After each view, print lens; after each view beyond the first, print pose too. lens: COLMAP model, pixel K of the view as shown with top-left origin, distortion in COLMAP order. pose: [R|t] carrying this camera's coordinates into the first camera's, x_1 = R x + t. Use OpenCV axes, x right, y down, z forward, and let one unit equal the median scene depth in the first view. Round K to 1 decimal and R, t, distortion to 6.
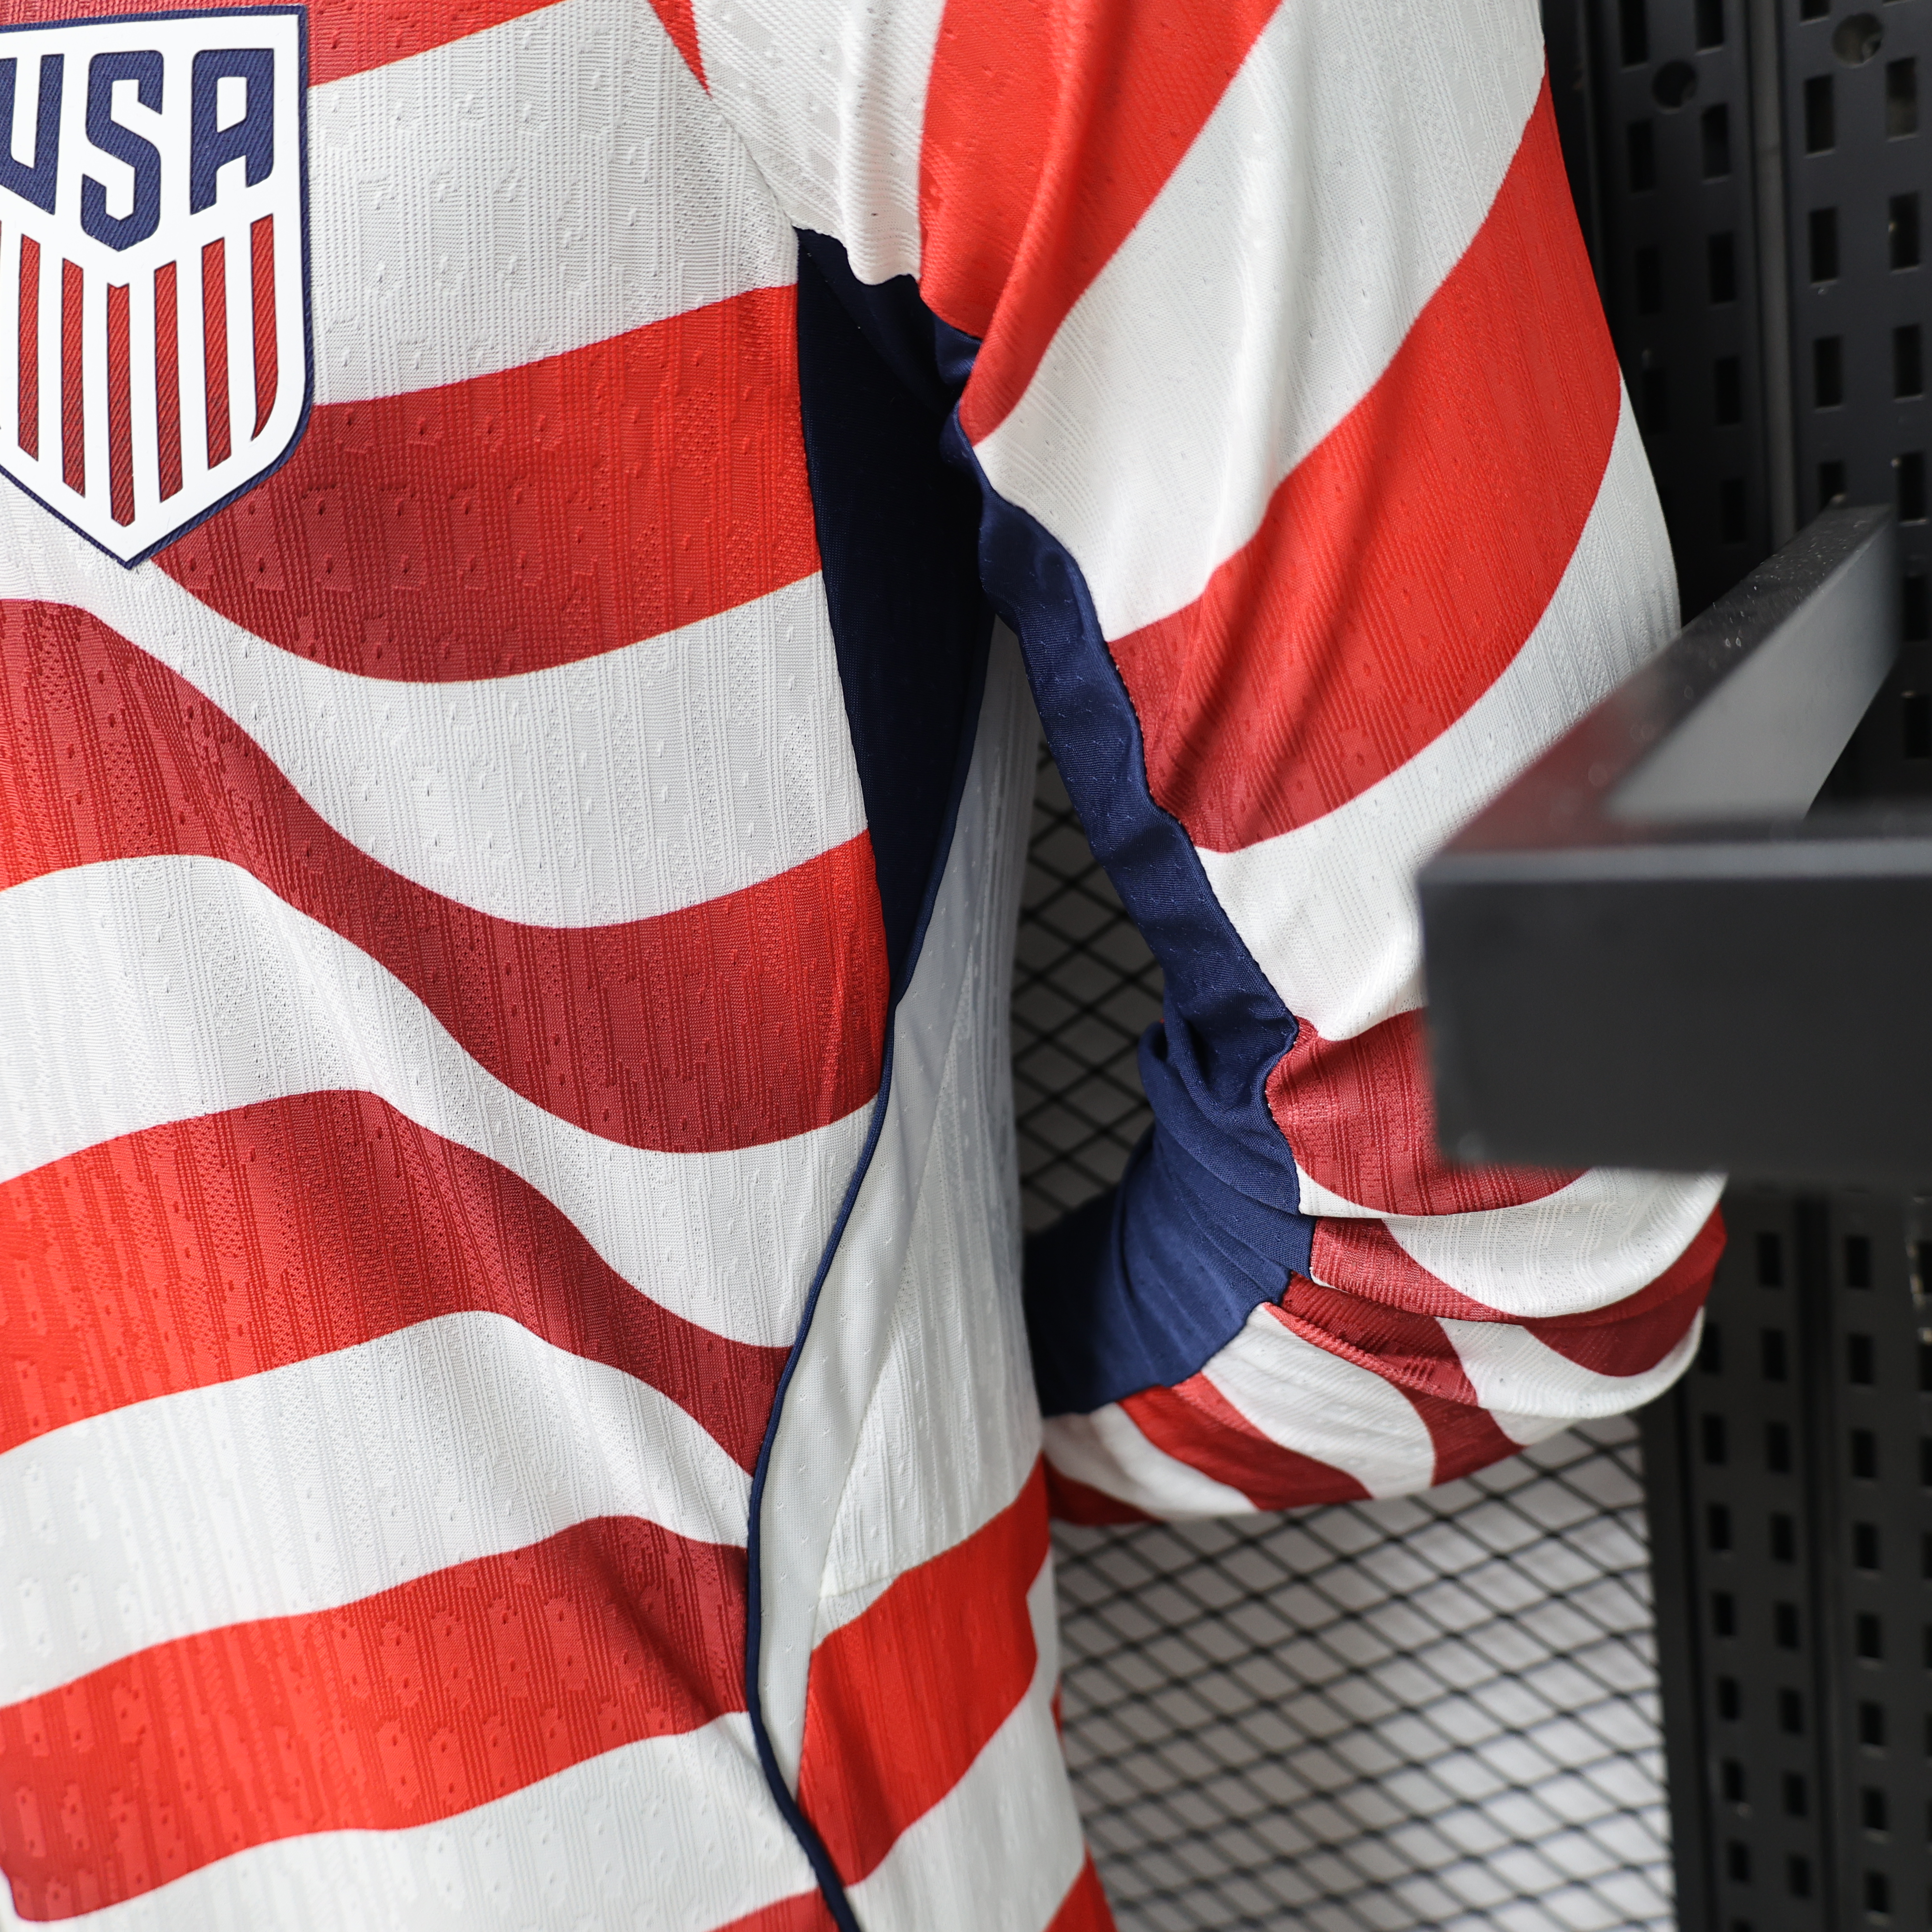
lens RADIAL K [[1971.5, 0, 936.7], [0, 1971.5, 967.7], [0, 0, 1]] dist [-0.025755, 0.041860]
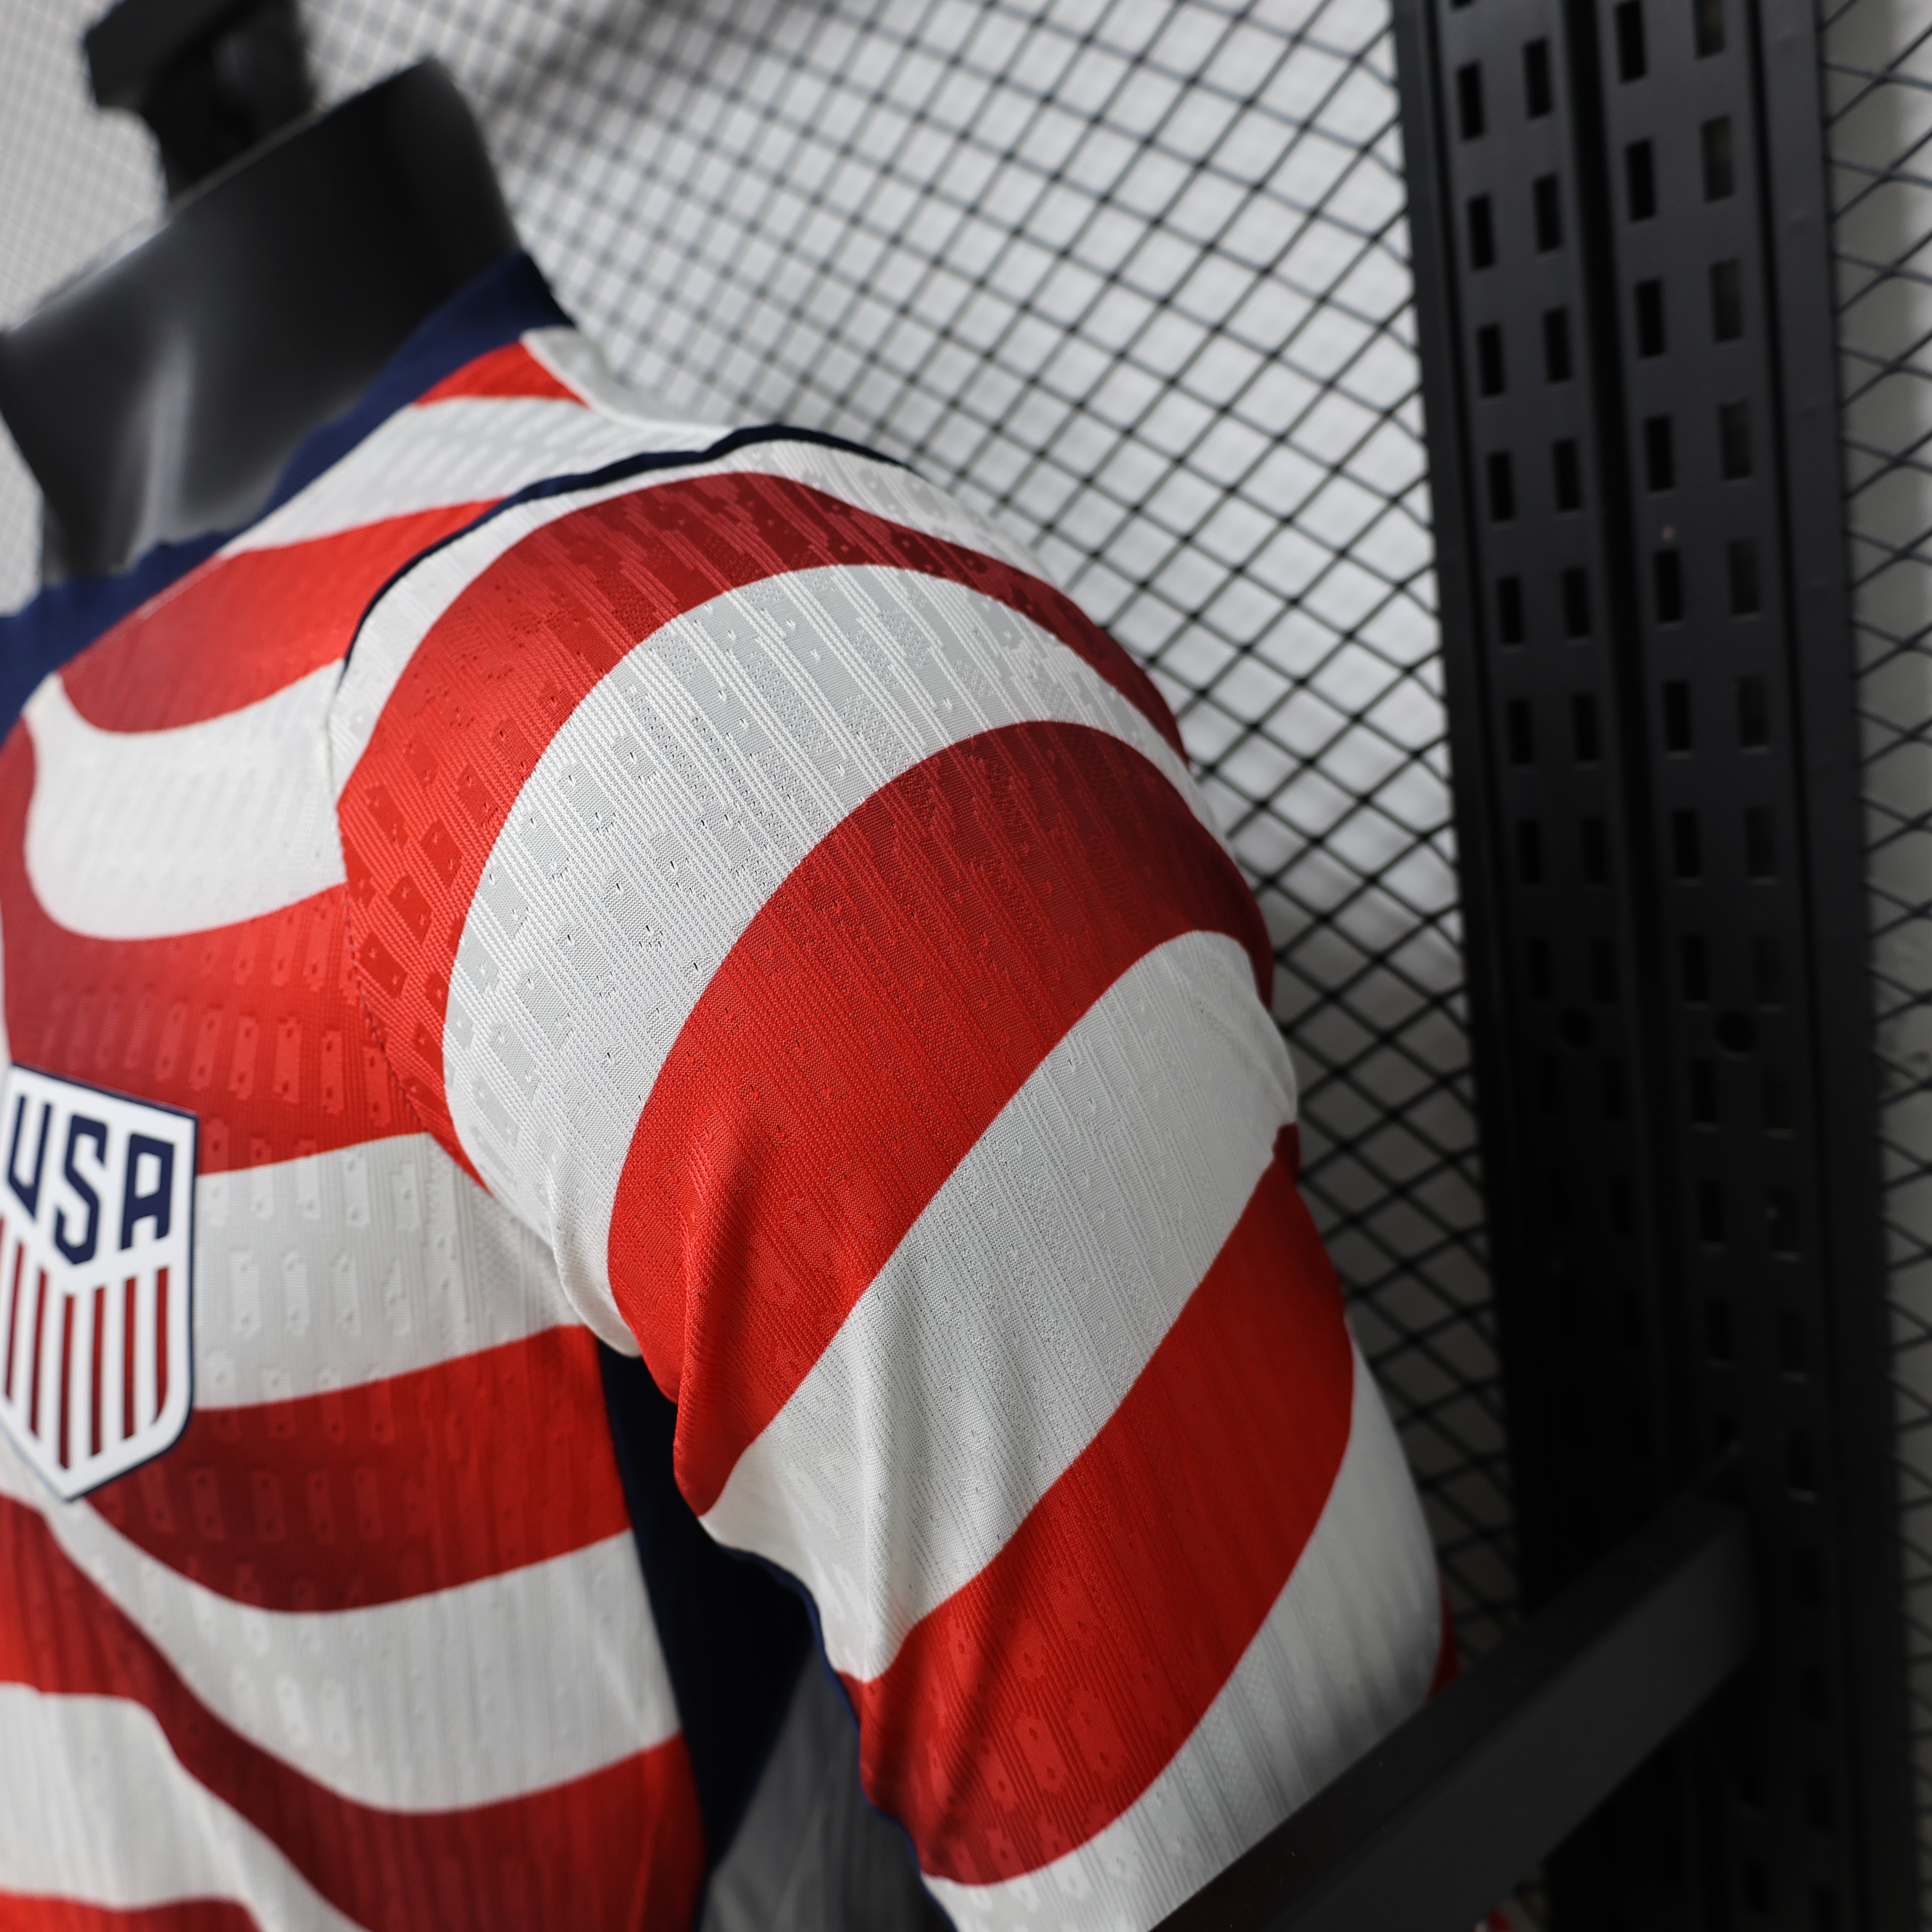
lens RADIAL K [[1971.5, 0, 936.7], [0, 1971.5, 967.7], [0, 0, 1]] dist [-0.025755, 0.041860]
pose [[0.963143, 0.067833, -0.260298, 0.432266], [-0.086546, 0.994372, -0.061103, -0.526690], [0.254688, 0.081379, 0.963593, -0.088682]]
